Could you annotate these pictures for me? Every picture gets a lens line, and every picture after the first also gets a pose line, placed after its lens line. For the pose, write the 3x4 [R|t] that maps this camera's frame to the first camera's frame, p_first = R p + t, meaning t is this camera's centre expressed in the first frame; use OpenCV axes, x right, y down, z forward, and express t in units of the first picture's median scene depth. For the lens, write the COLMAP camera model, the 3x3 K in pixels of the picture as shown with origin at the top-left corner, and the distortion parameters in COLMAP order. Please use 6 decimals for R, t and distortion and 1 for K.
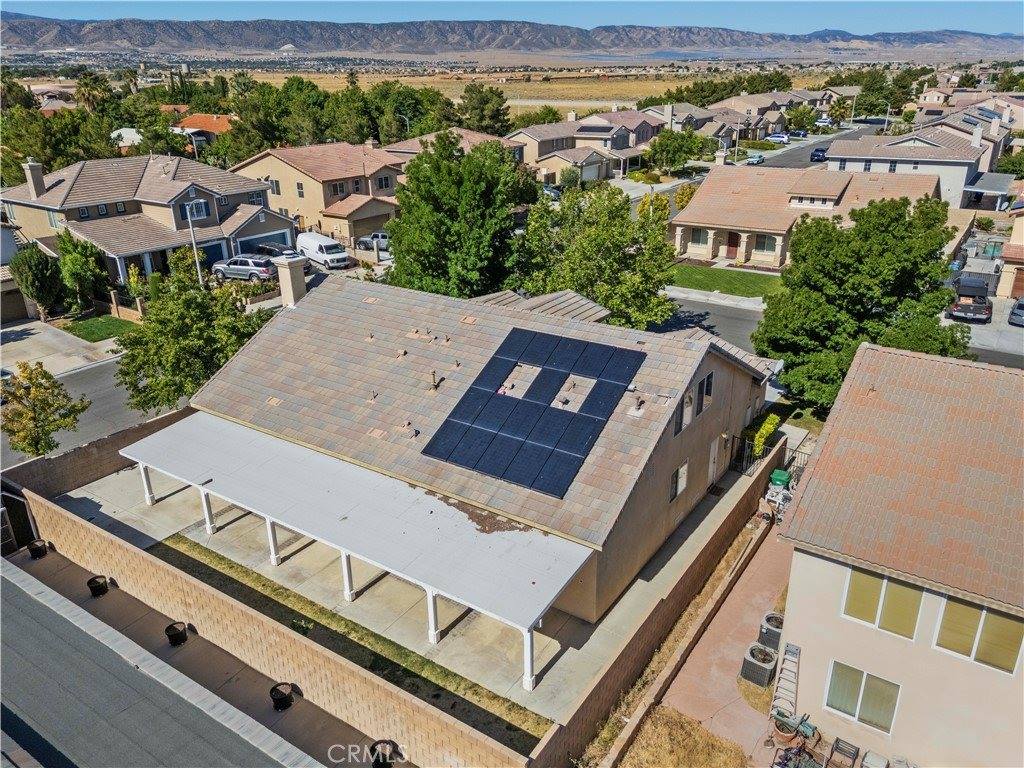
lens RADIAL K [[754.4, 0, 515.7], [0, 754.4, 386.7], [0, 0, 1]] dist [0.070750, -0.063974]
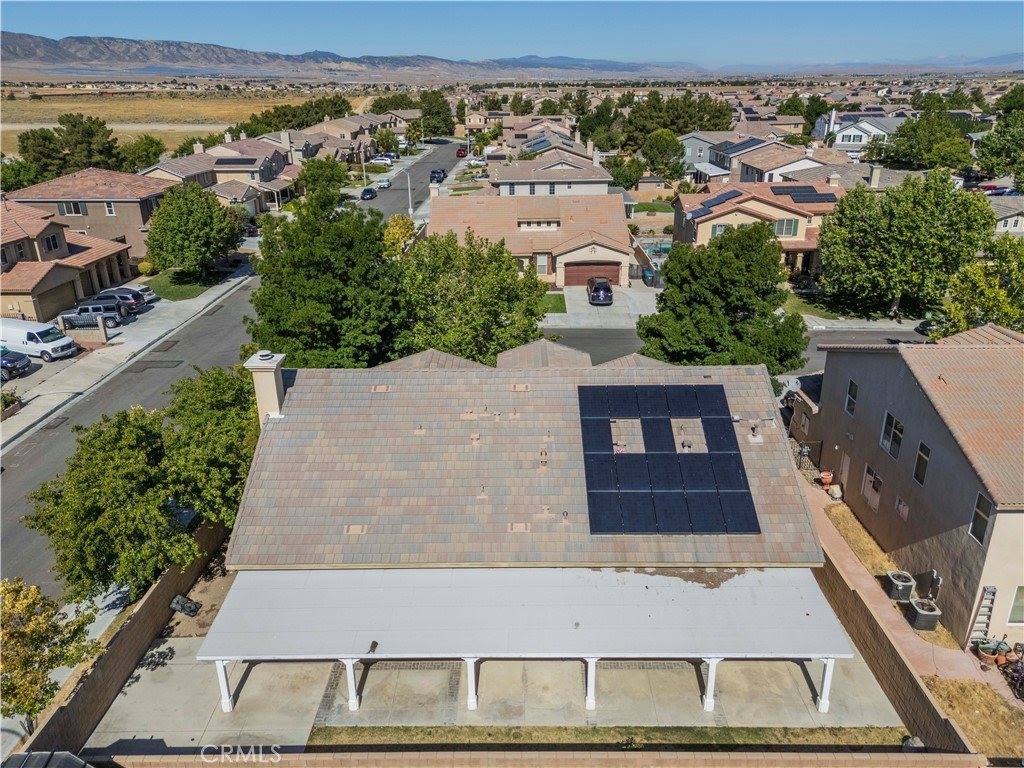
lens RADIAL K [[754.4, 0, 515.7], [0, 754.4, 386.7], [0, 0, 1]] dist [0.070750, -0.063974]
pose [[0.832801, -0.200137, 0.516127, -0.574365], [0.210479, 0.976814, 0.039157, -0.131455], [-0.511997, 0.076024, 0.855617, 0.179747]]
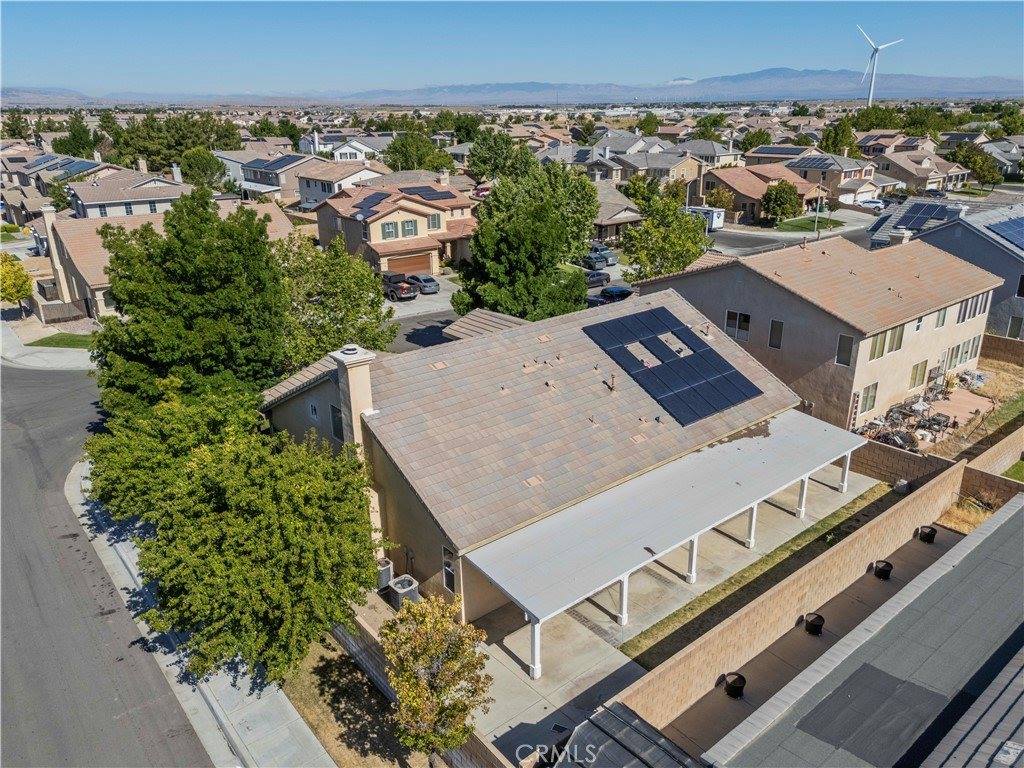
lens RADIAL K [[754.4, 0, 515.7], [0, 754.4, 386.7], [0, 0, 1]] dist [0.070750, -0.063974]
pose [[0.277794, -0.321937, 0.905090, -1.075181], [0.372755, 0.904476, 0.207311, -0.267056], [-0.885372, 0.279787, 0.371261, 0.670101]]
